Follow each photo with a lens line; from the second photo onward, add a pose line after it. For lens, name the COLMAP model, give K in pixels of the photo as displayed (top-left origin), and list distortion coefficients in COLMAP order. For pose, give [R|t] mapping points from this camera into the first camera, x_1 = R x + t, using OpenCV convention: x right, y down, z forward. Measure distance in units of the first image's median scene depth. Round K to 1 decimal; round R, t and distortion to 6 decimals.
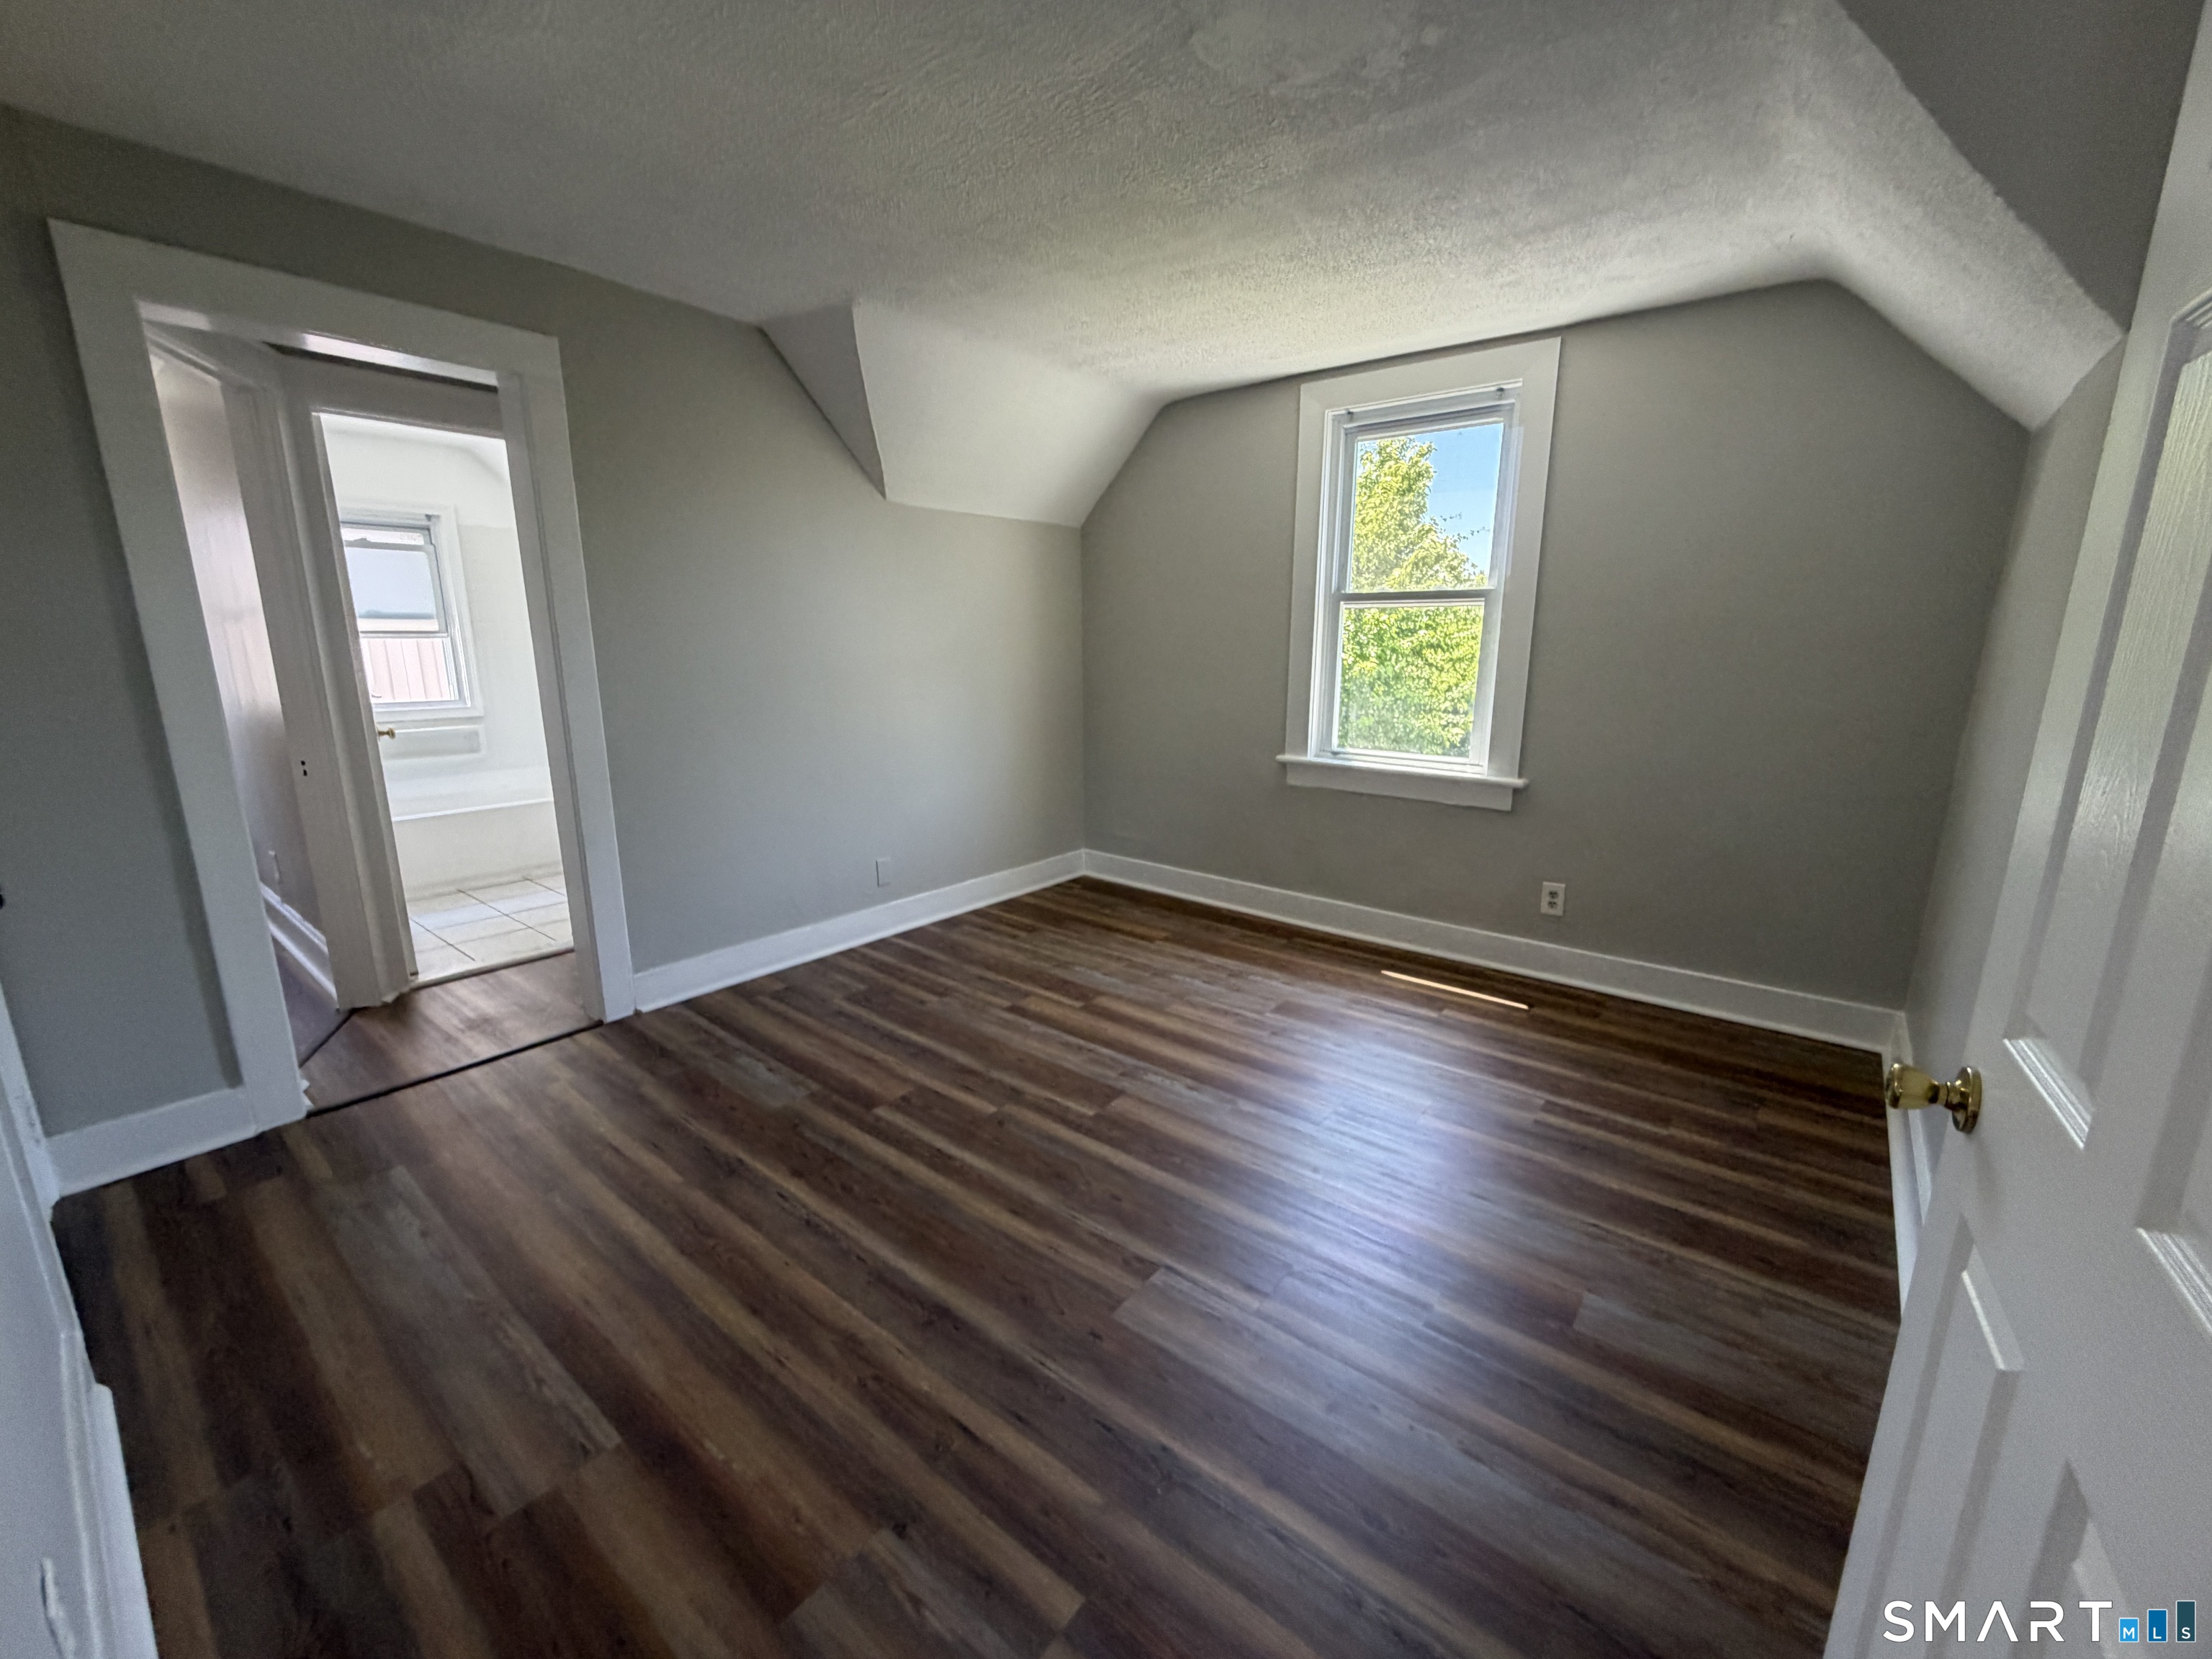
lens RADIAL K [[884.5, 0, 1100.0], [0, 884.5, 818.8], [0, 0, 1]] dist [0.000321, 0.000135]
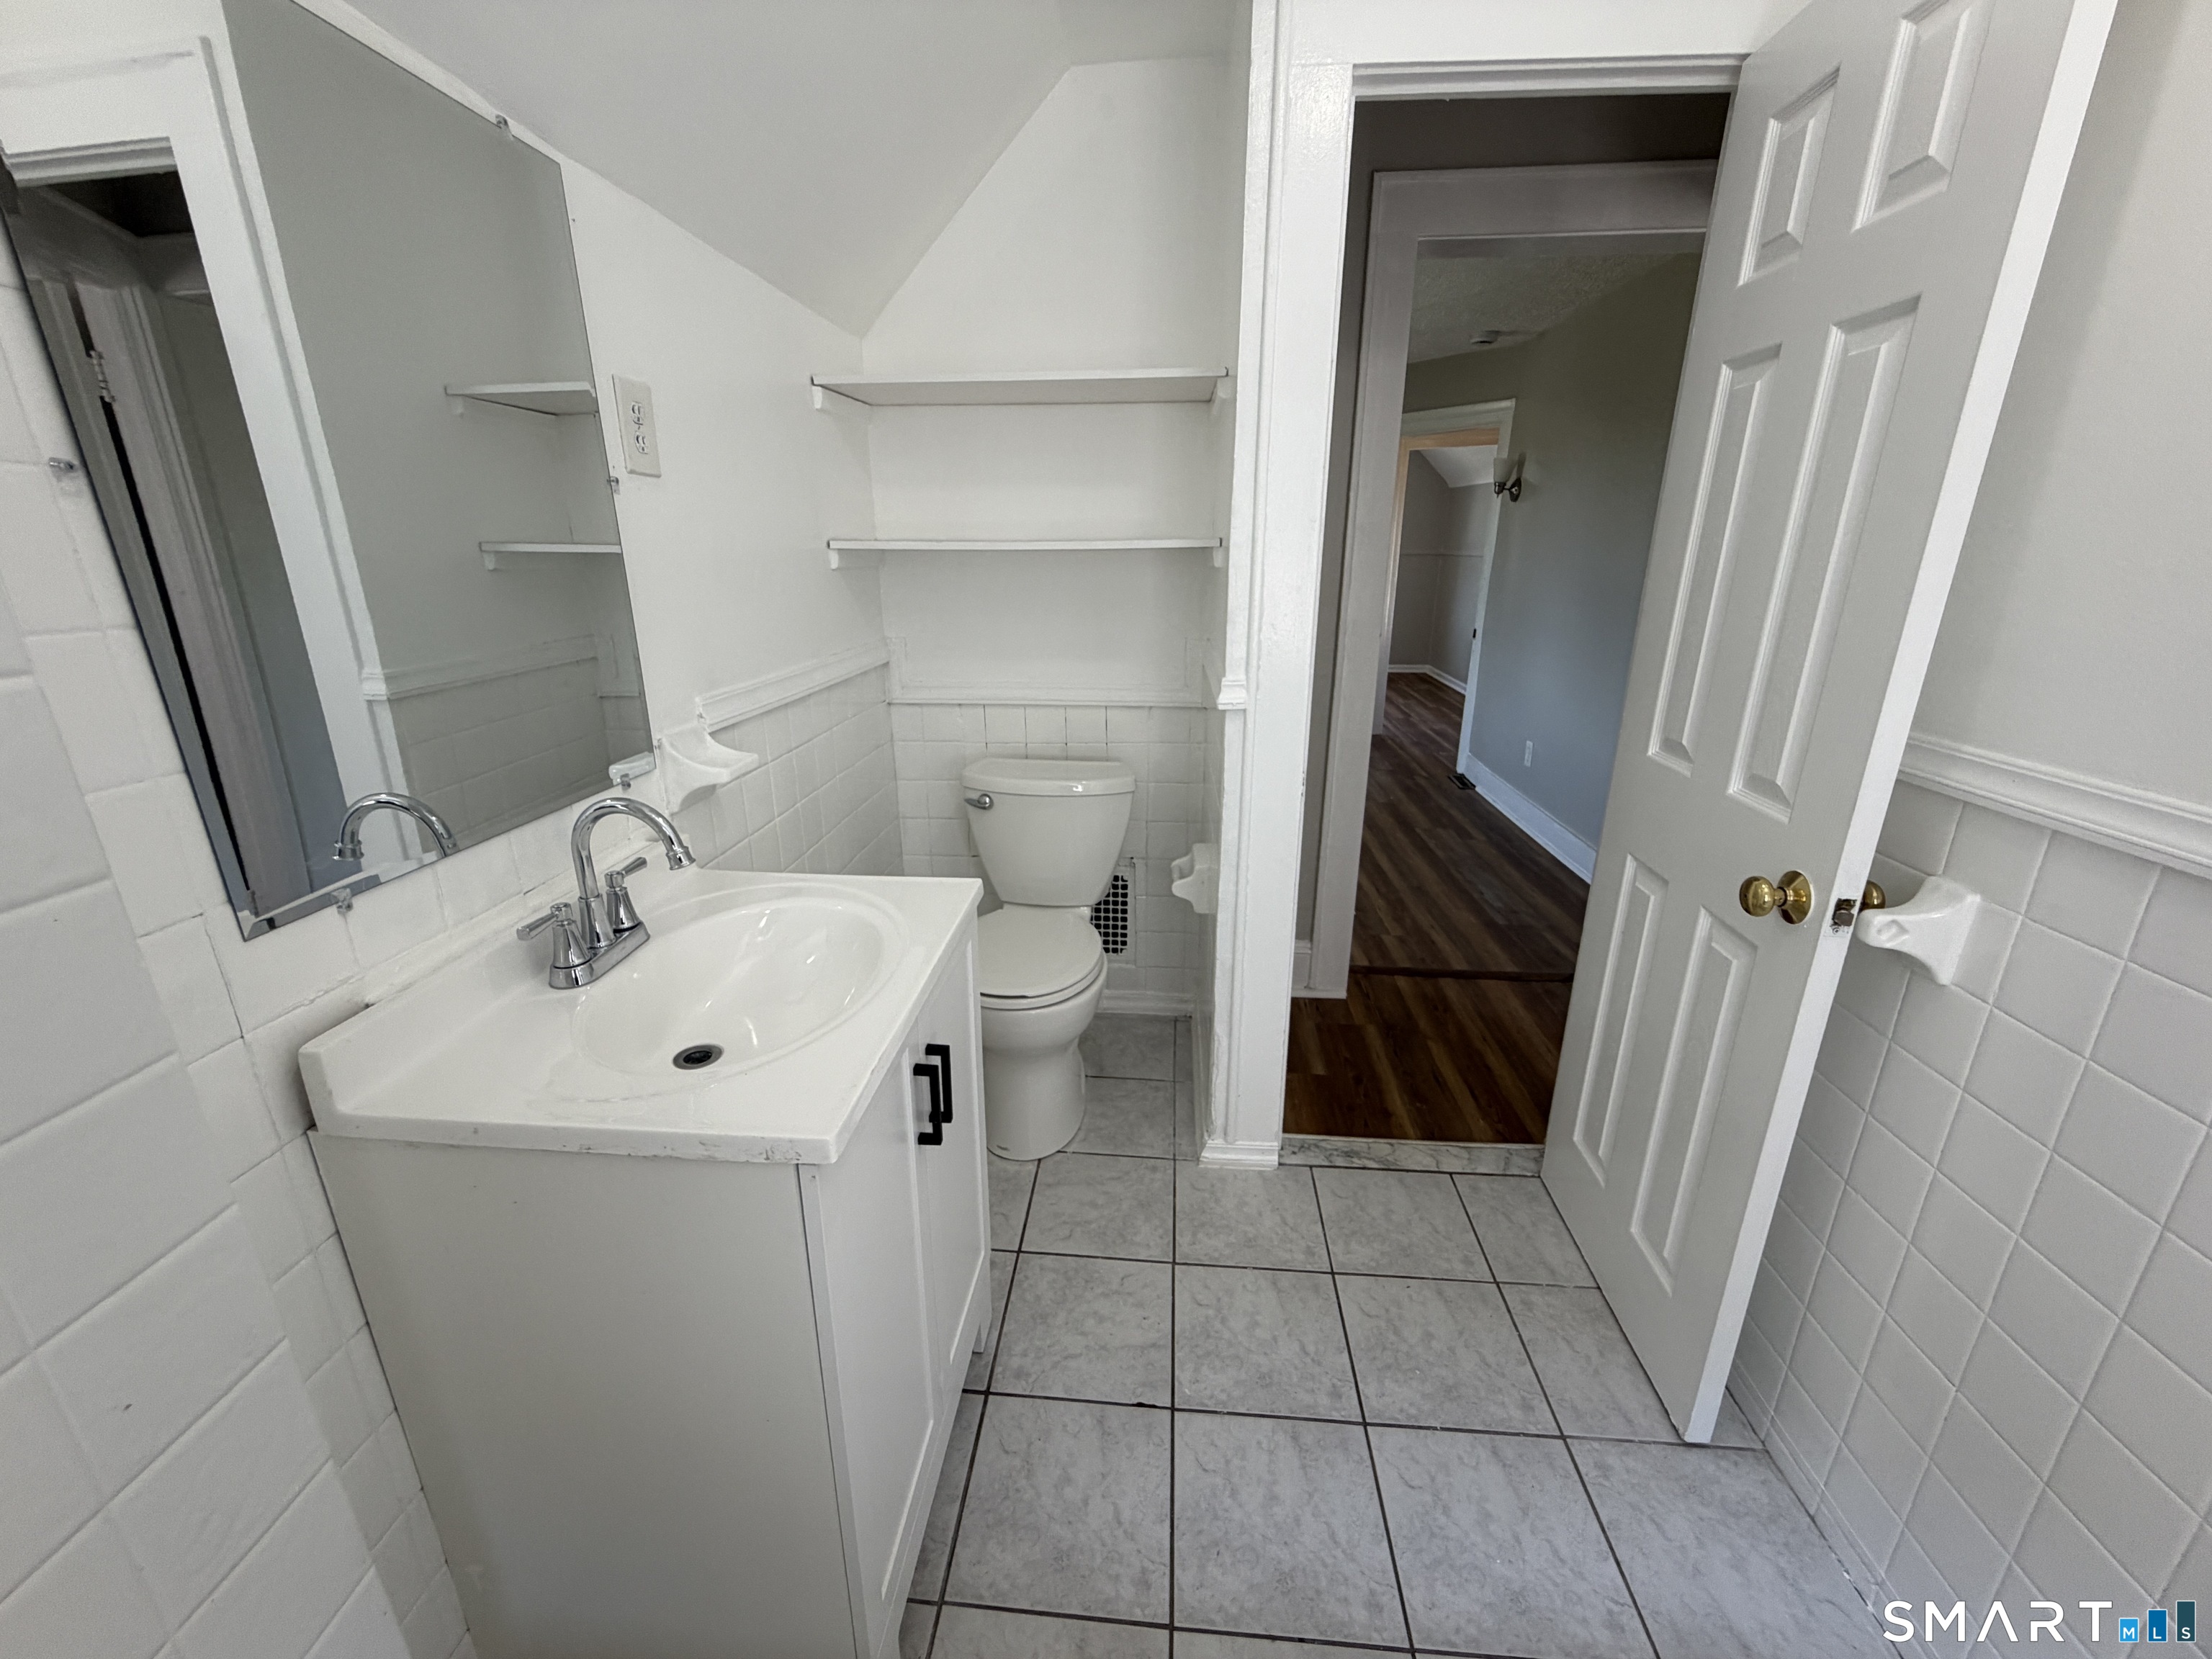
lens RADIAL K [[884.5, 0, 1105.8], [0, 884.5, 835.3], [0, 0, 1]] dist [0.000321, 0.000135]
pose [[-0.563622, -0.249649, 0.787404, -0.549552], [0.172824, 0.896500, 0.407946, -0.163153], [-0.807751, 0.366010, -0.462142, 0.769540]]
